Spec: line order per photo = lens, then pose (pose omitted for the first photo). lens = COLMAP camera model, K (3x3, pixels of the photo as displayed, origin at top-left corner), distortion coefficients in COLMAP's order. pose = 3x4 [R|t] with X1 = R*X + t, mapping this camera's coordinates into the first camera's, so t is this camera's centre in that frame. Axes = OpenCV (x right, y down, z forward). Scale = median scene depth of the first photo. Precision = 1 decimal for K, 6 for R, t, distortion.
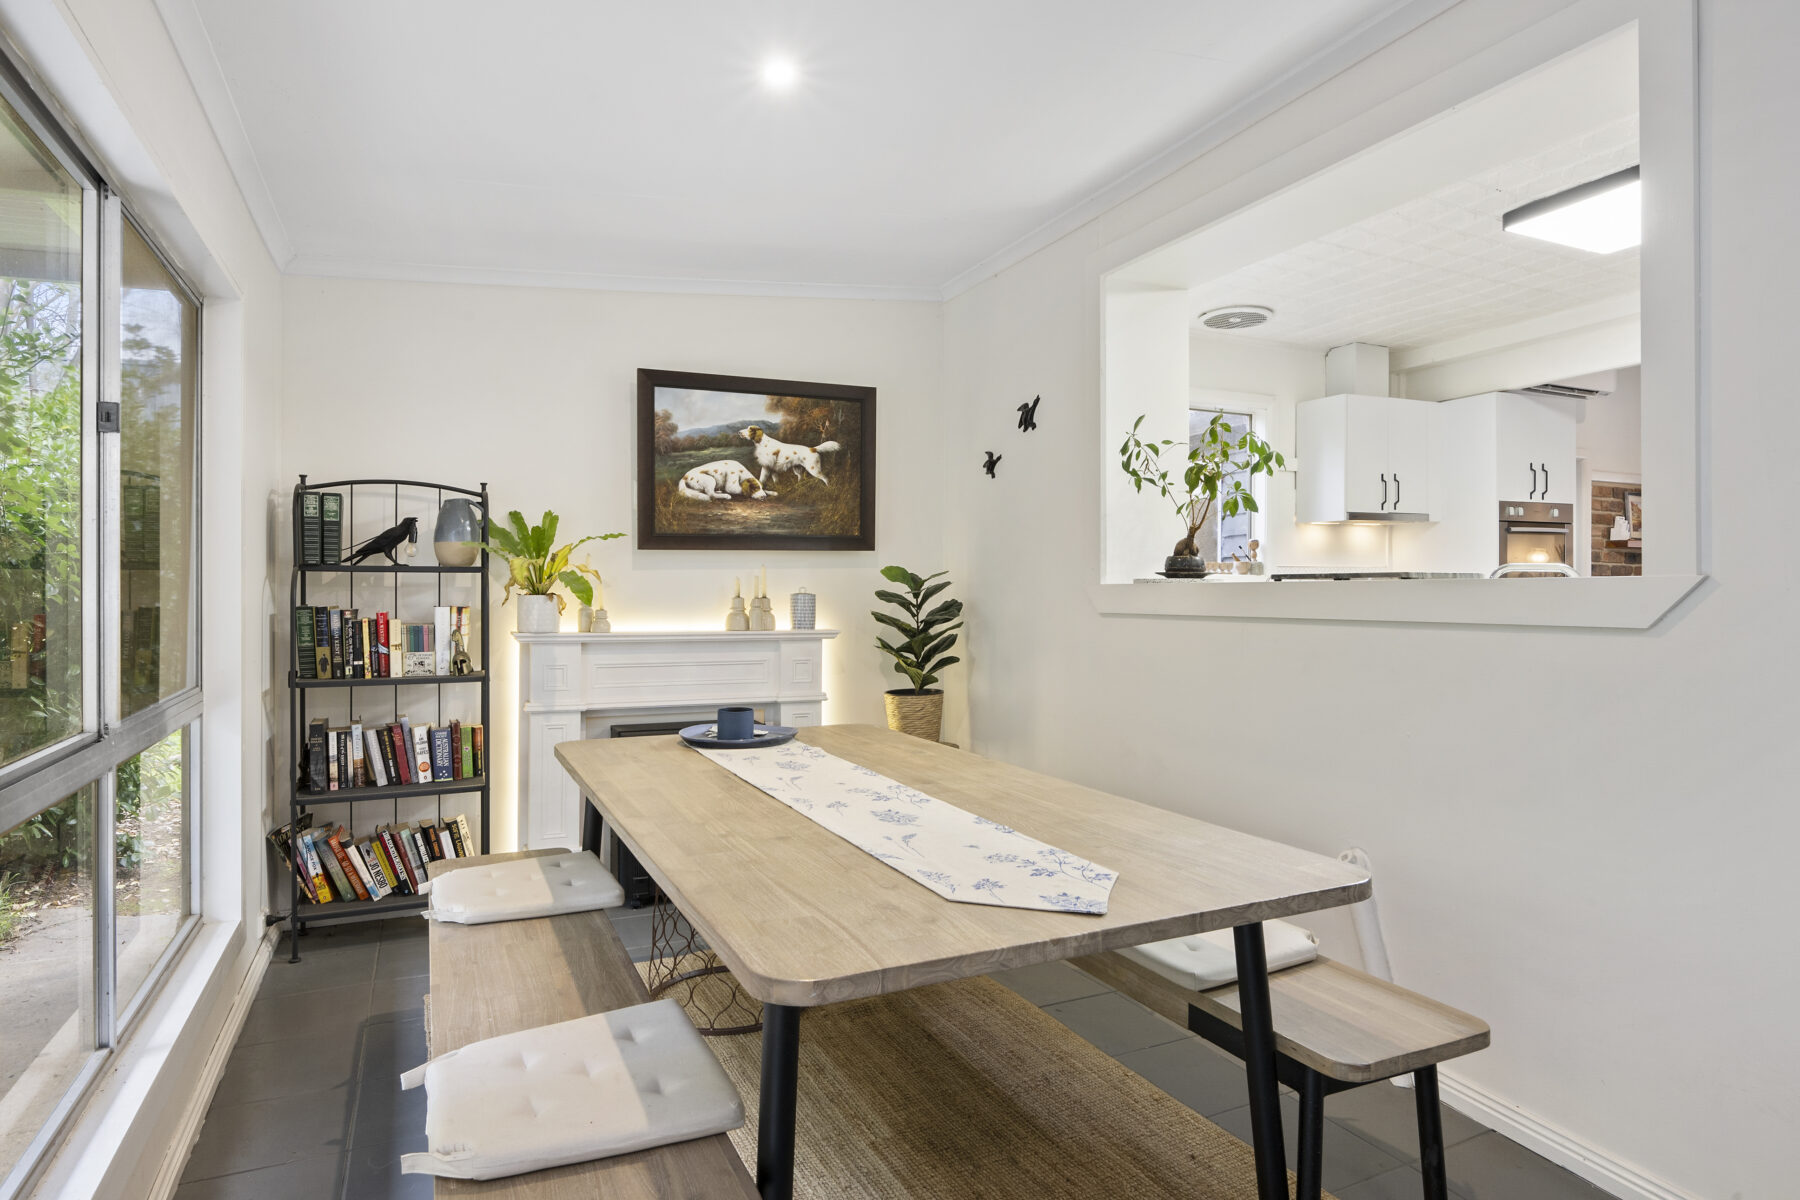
lens RADIAL K [[1005.0, 0, 896.6], [0, 1005.0, 598.9], [0, 0, 1]] dist [0.000806, -0.000575]
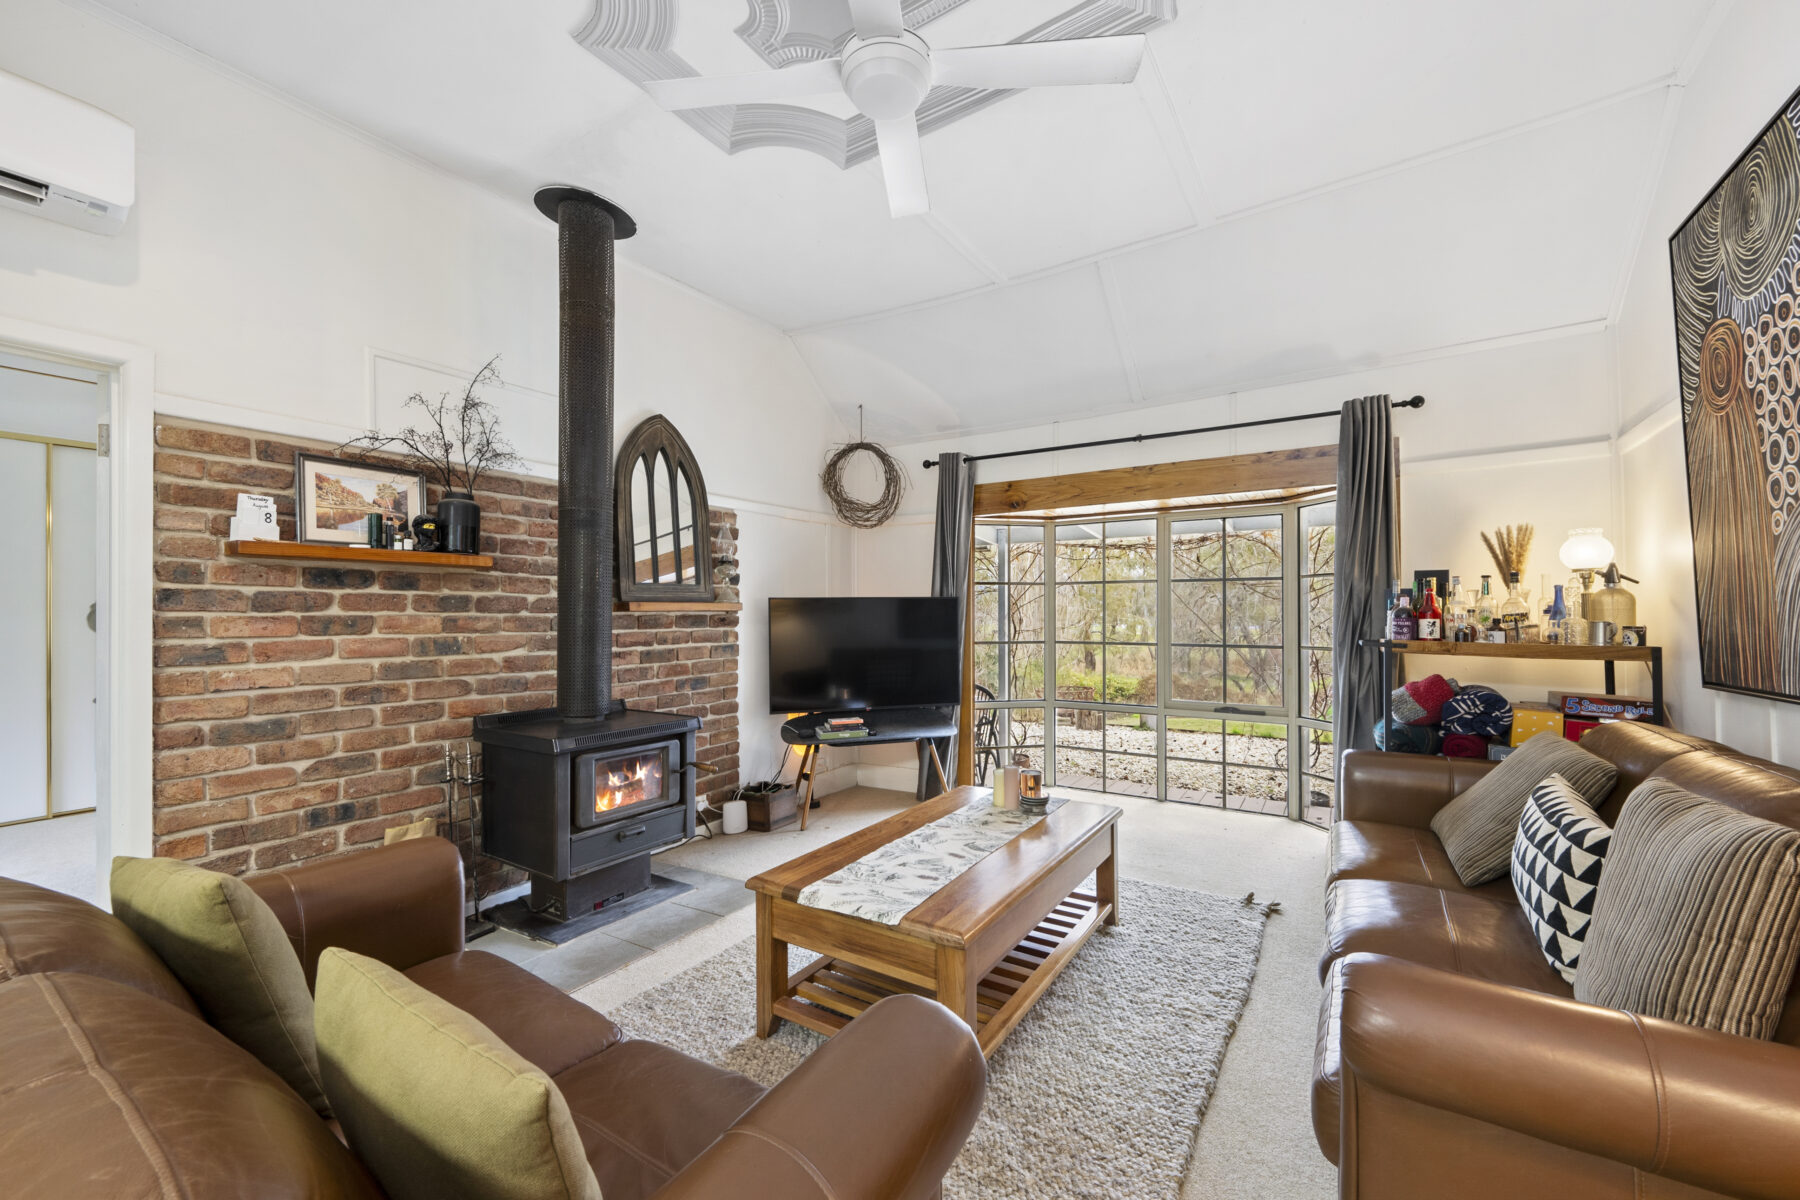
lens RADIAL K [[713.5, 0, 896.8], [0, 713.5, 607.1], [0, 0, 1]] dist [-0.000594, 0.000046]
pose [[0.849829, 0.001127, 0.527057, 0.441165], [0.007136, 0.999881, -0.013644, -0.009968], [-0.527010, 0.015356, 0.849721, 0.288402]]
